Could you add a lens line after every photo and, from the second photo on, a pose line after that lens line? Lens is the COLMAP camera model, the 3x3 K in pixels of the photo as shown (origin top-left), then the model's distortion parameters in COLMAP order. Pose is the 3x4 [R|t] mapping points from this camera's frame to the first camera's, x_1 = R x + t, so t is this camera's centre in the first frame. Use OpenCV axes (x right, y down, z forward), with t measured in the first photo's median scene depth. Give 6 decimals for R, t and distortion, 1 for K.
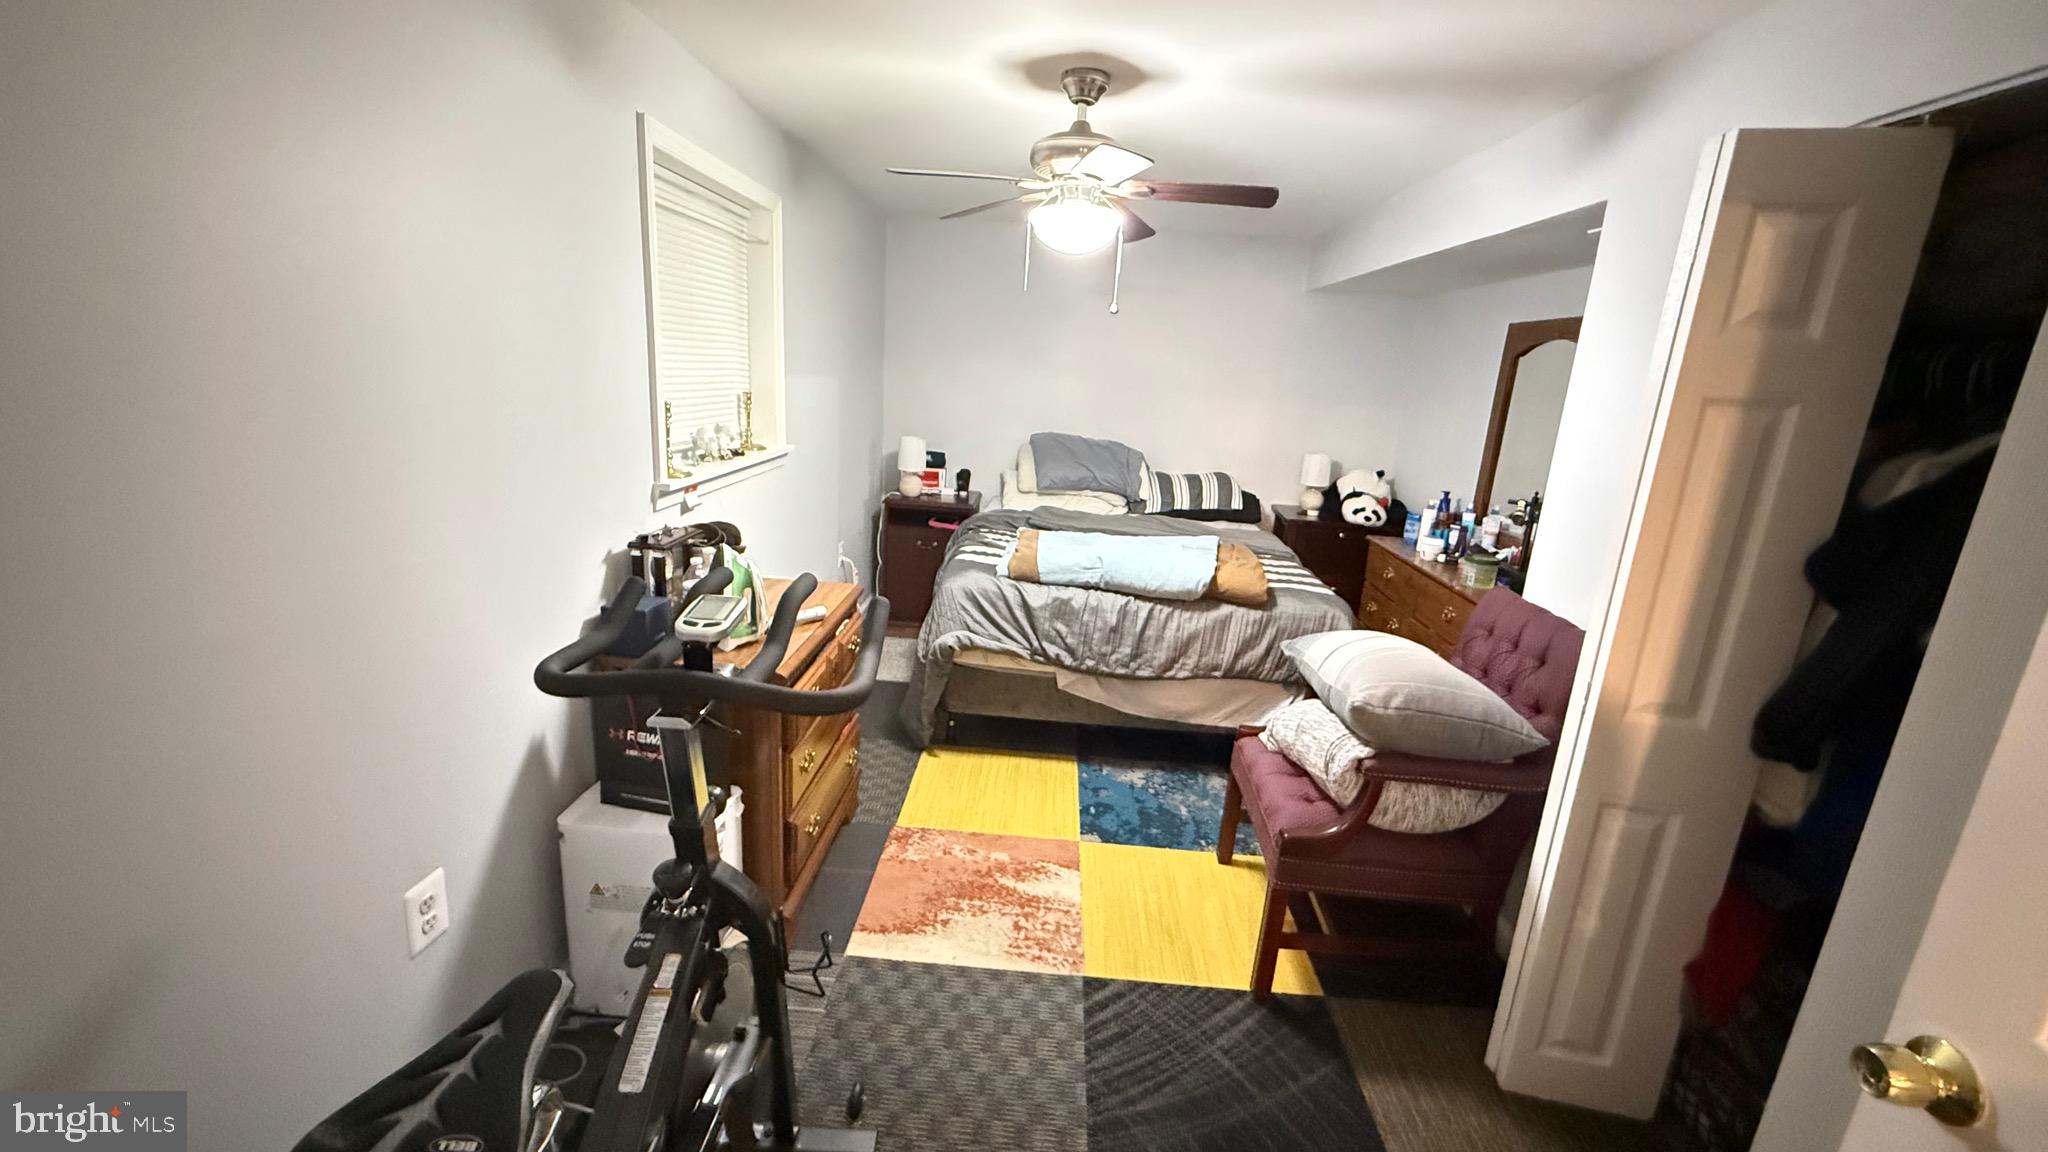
lens RADIAL K [[821.9, 0, 1020.6], [0, 821.9, 573.5], [0, 0, 1]] dist [0.002650, -0.000379]
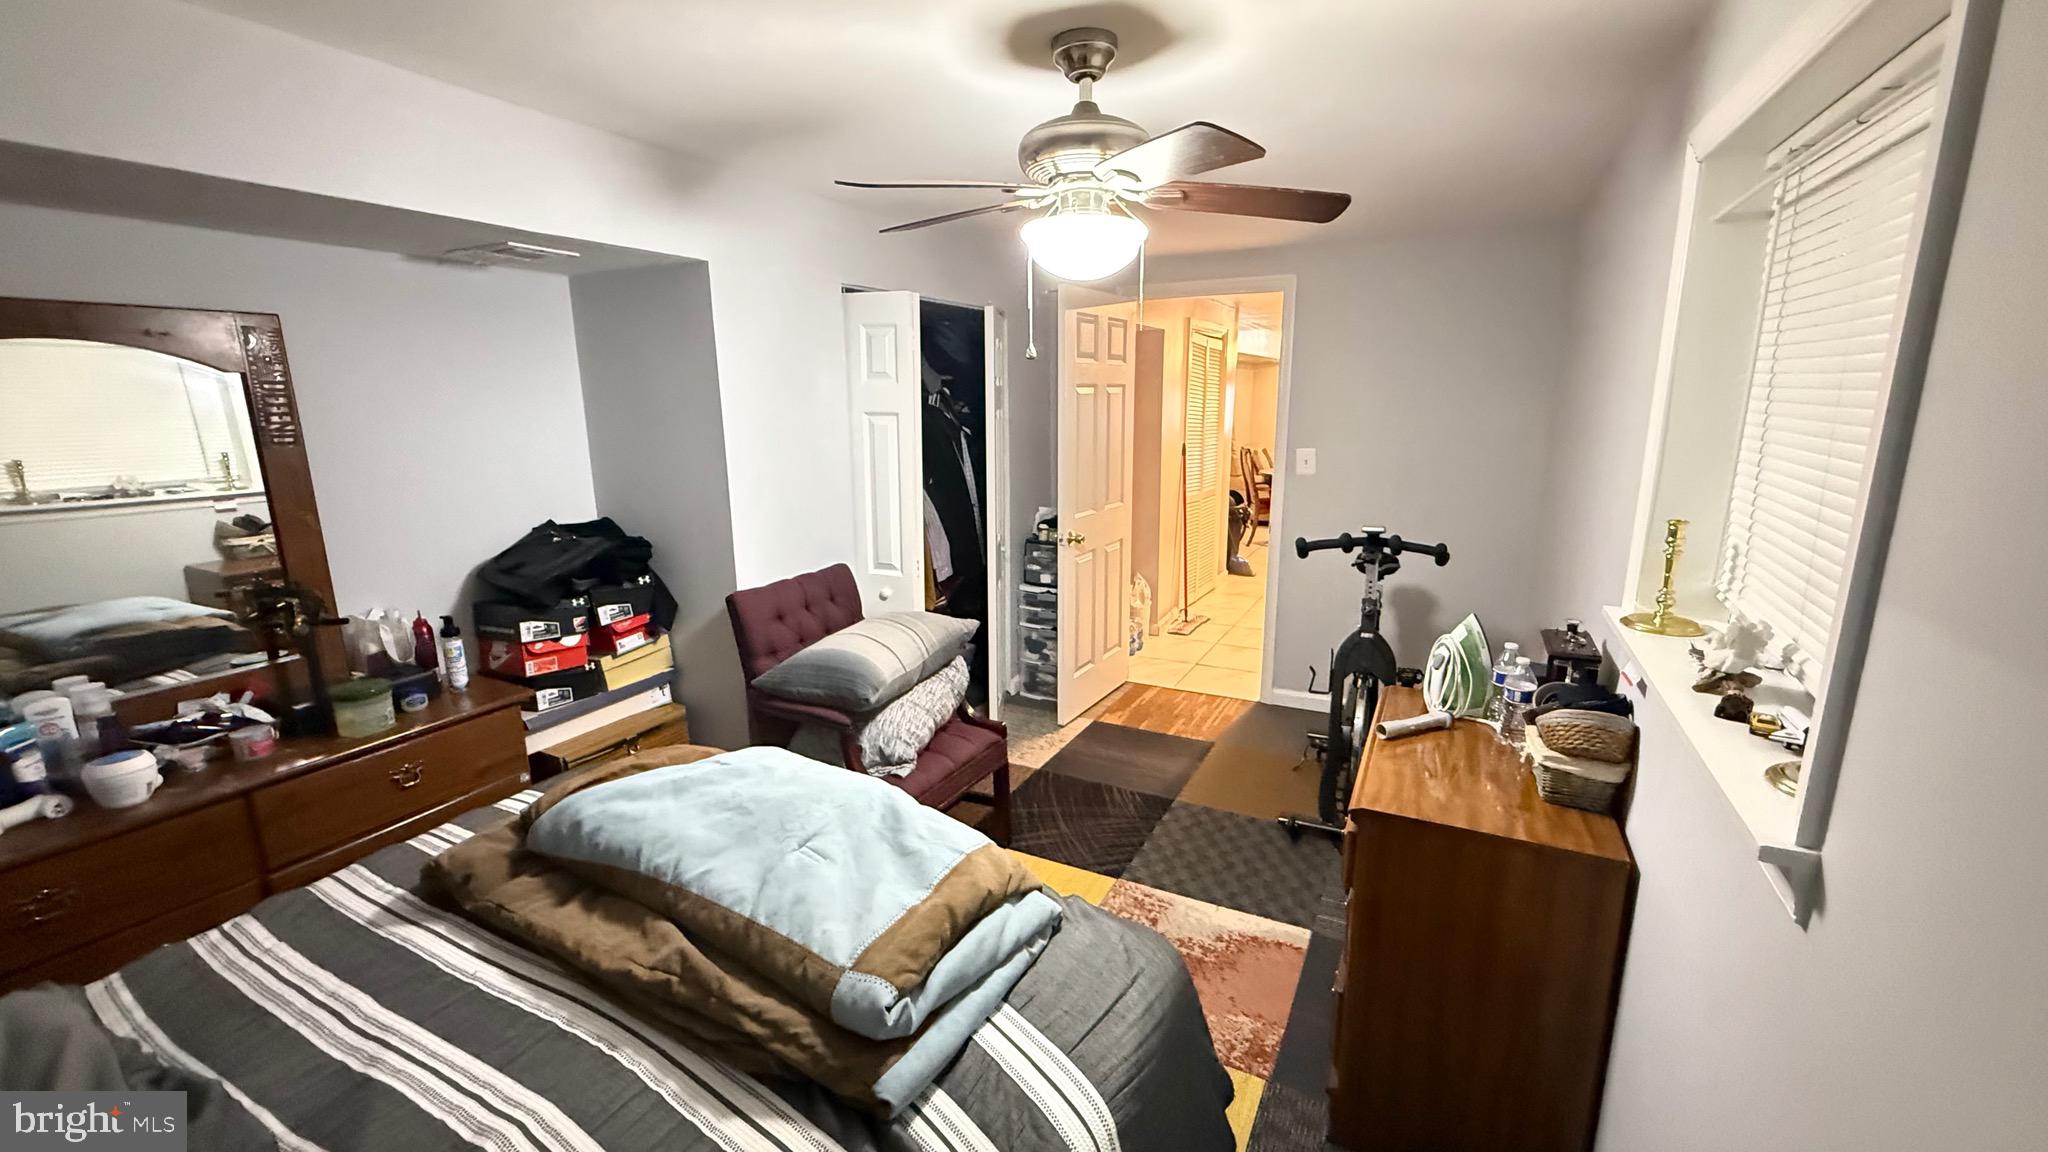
lens RADIAL K [[821.9, 0, 1022.8], [0, 821.9, 566.6], [0, 0, 1]] dist [0.002650, -0.000379]
pose [[-0.907512, -0.137563, 0.396861, -0.219626], [0.060086, 0.892612, 0.446804, -0.509841], [-0.415706, 0.429326, -0.801790, 1.770160]]
